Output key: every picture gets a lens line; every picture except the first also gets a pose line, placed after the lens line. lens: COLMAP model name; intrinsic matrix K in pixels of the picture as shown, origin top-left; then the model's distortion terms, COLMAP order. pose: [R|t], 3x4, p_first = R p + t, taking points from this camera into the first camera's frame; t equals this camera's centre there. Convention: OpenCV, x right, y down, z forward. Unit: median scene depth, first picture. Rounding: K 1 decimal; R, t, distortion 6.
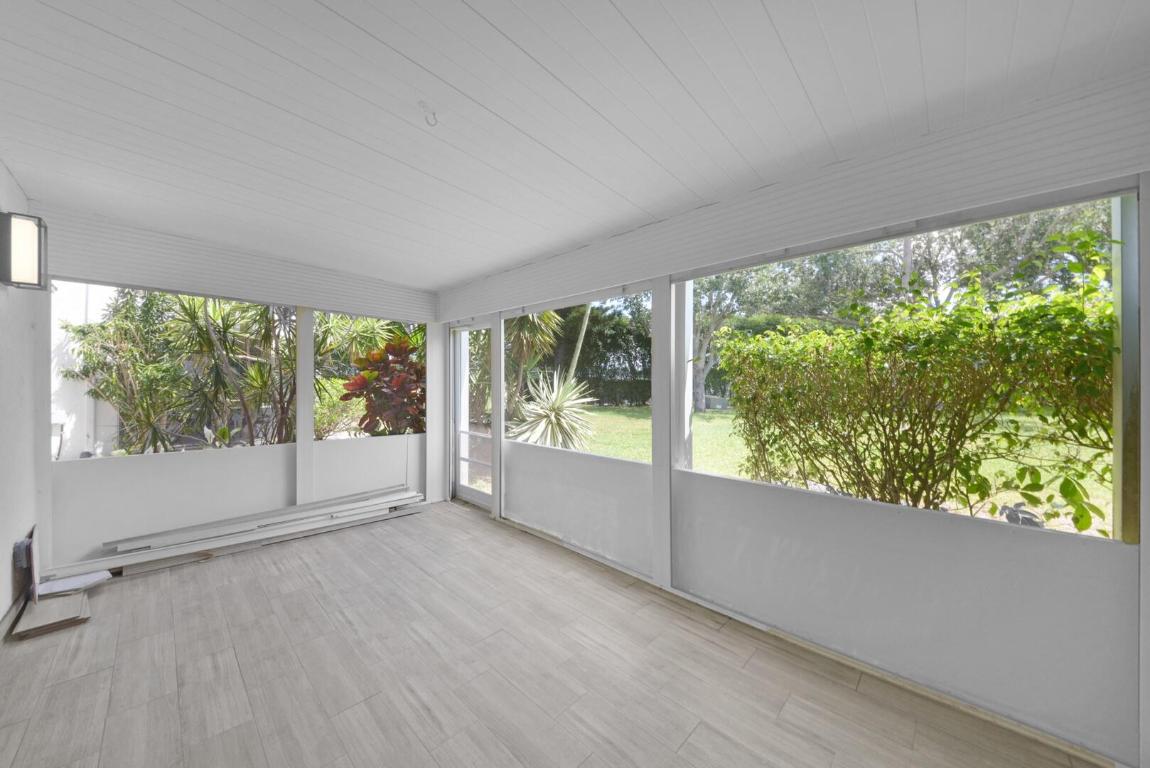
lens RADIAL K [[392.2, 0, 571.3], [0, 392.2, 380.8], [0, 0, 1]] dist [-0.011565, -0.000636]
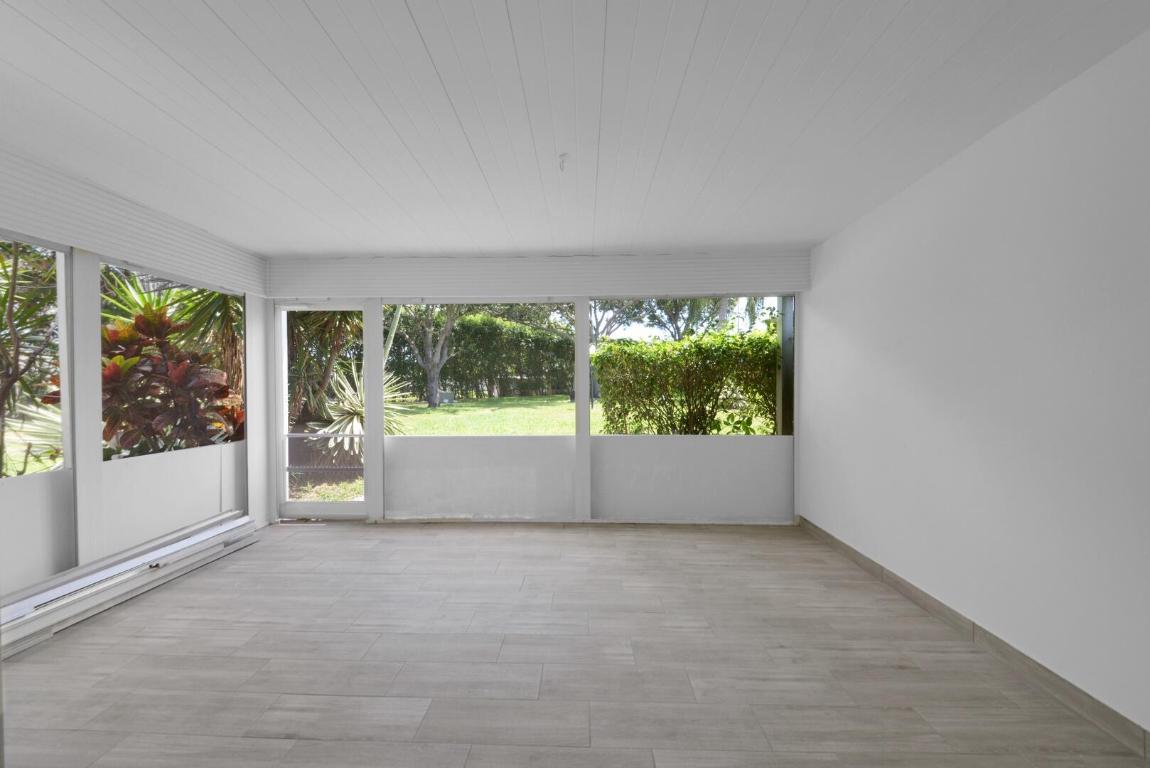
lens RADIAL K [[400.9, 0, 575.4], [0, 400.9, 386.0], [0, 0, 1]] dist [-0.015379, -0.000193]
pose [[0.733226, -0.011969, 0.679880, -0.581044], [0.006017, 0.999920, 0.011115, 0.034605], [-0.679959, -0.004059, 0.733239, 0.008290]]
